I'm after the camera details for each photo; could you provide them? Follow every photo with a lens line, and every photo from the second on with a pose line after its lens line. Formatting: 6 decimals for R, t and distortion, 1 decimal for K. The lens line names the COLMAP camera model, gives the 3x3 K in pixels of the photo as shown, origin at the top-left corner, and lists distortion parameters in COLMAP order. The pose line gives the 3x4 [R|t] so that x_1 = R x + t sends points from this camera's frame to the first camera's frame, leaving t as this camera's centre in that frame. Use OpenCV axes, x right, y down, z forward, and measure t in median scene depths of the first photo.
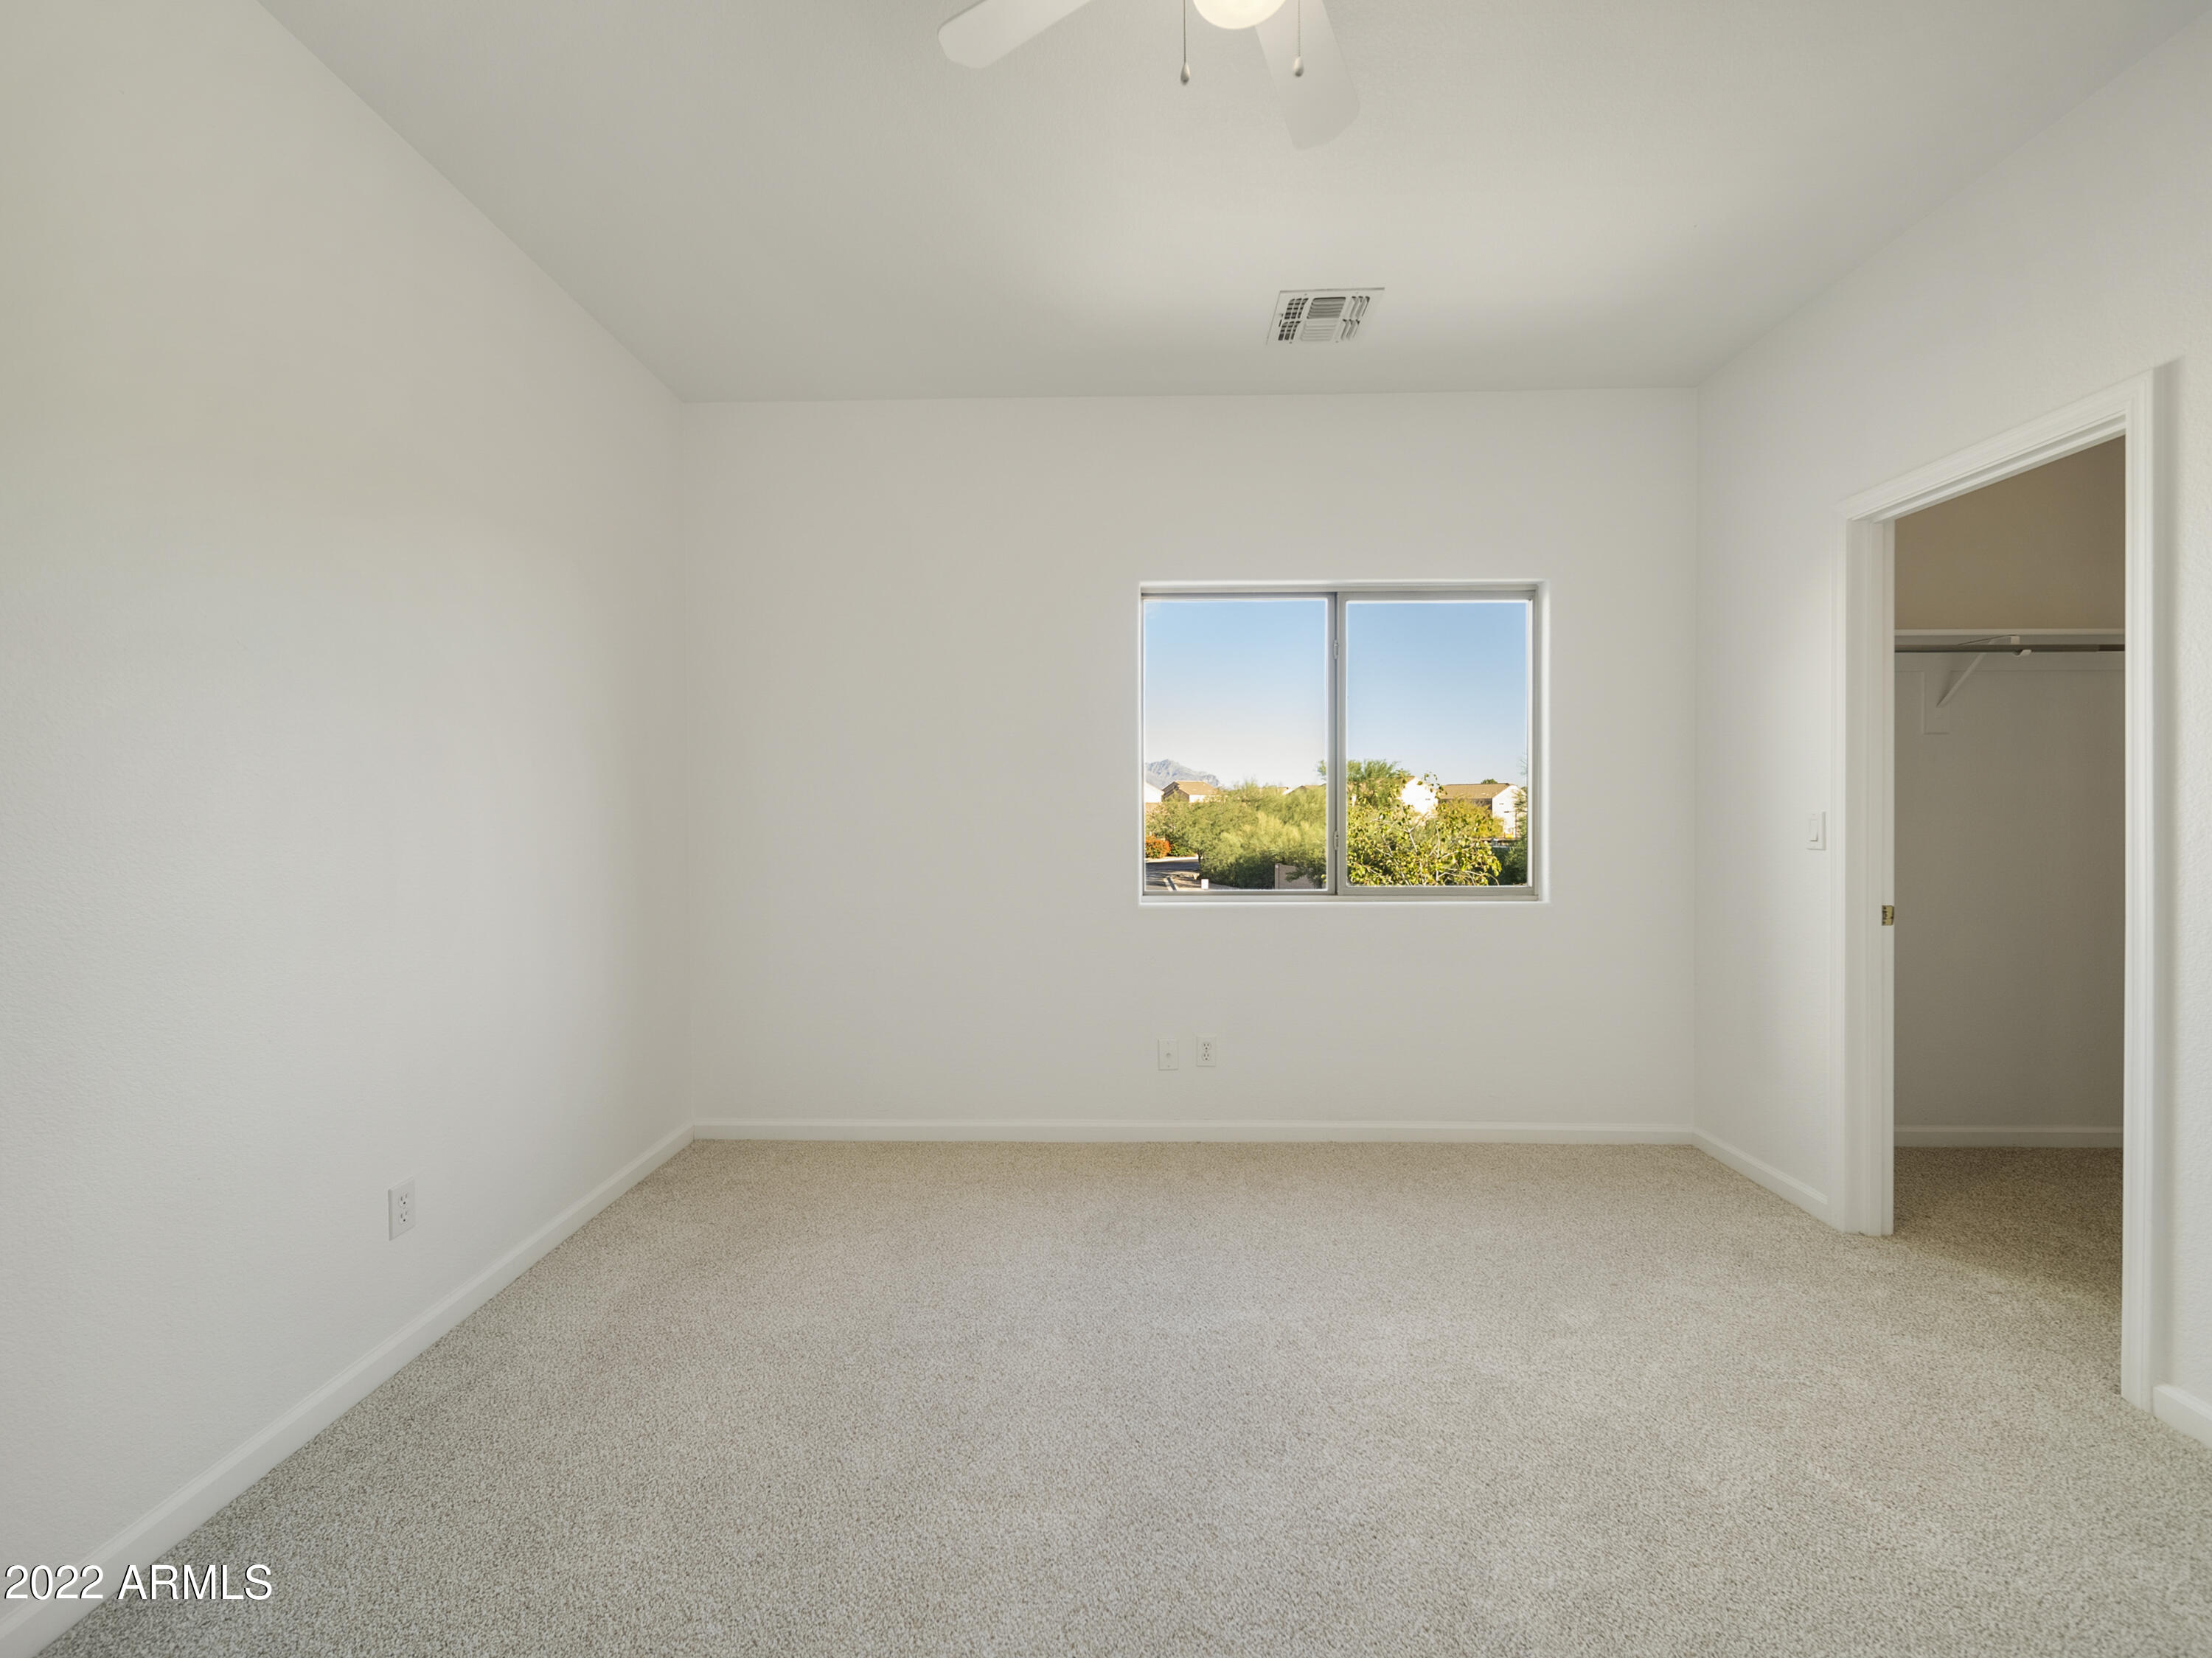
lens RADIAL K [[906.4, 0, 1114.7], [0, 906.4, 788.3], [0, 0, 1]] dist [0.000061, -0.000142]
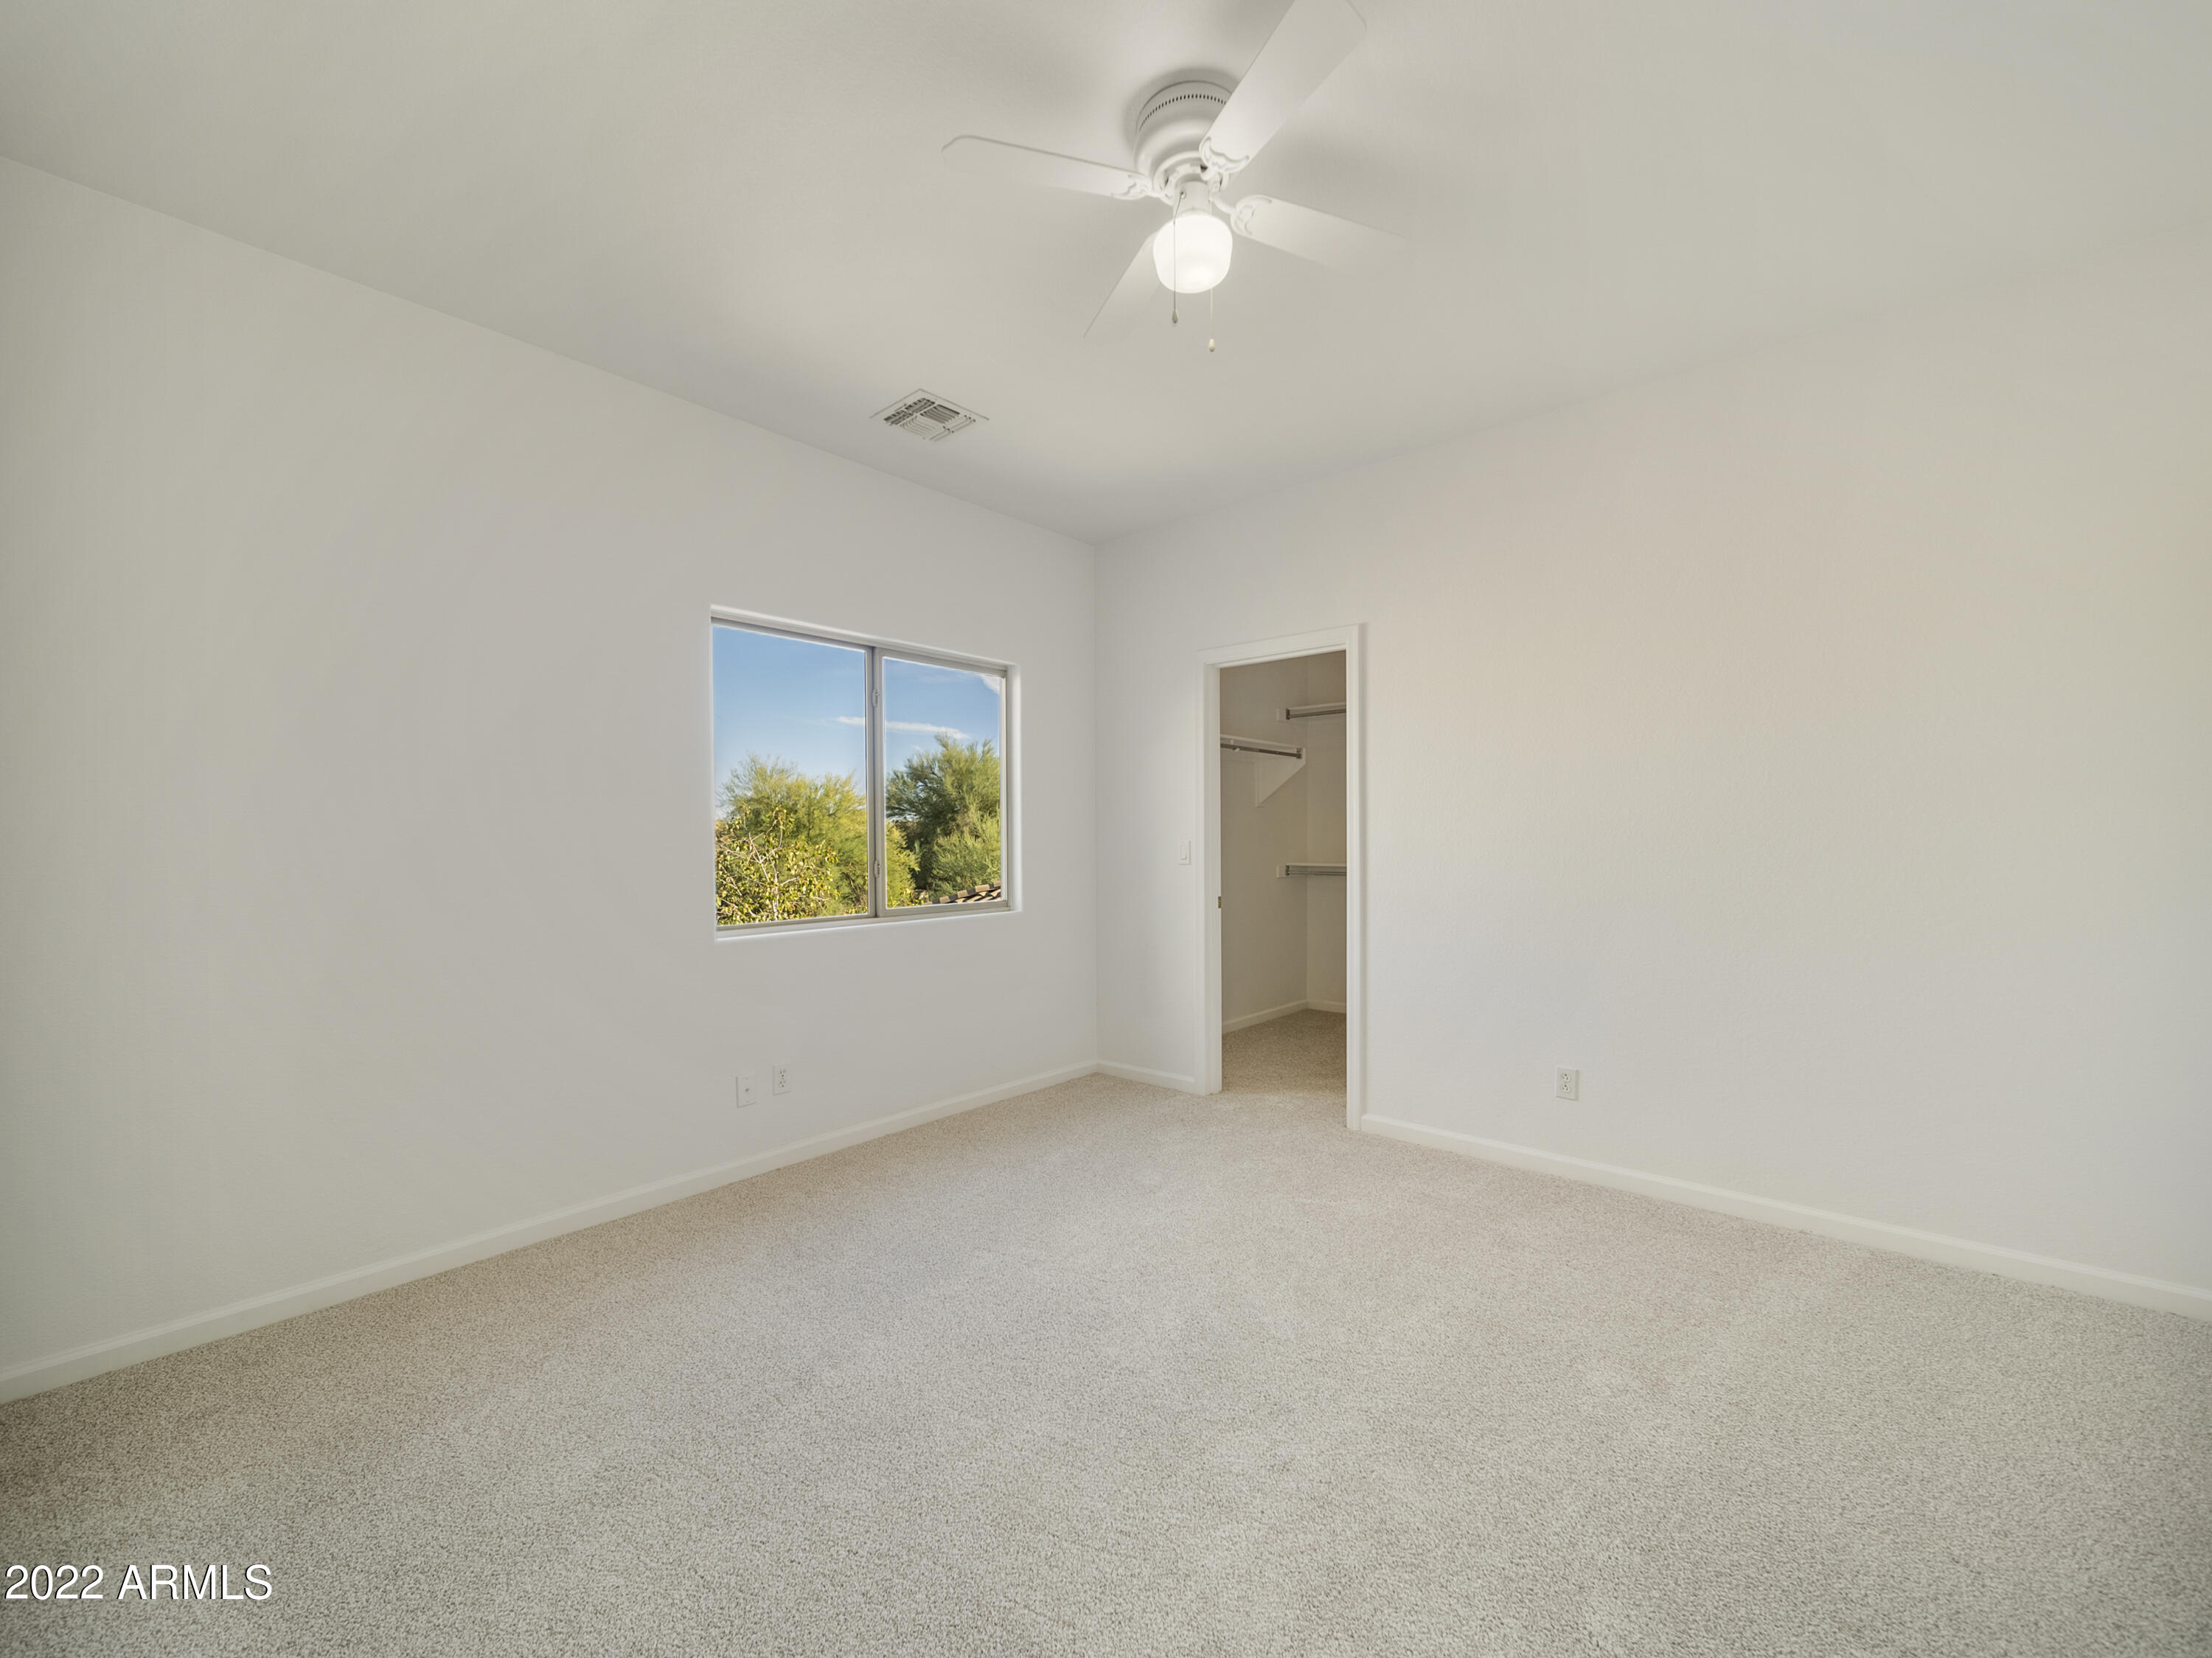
lens RADIAL K [[895.8, 0, 1106.6], [0, 895.8, 821.5], [0, 0, 1]] dist [-0.000887, -0.000041]
pose [[0.643780, 0.012943, 0.765102, -0.531473], [-0.012552, 0.999901, -0.006353, 0.003132], [-0.765108, -0.005514, 0.643878, 0.087272]]
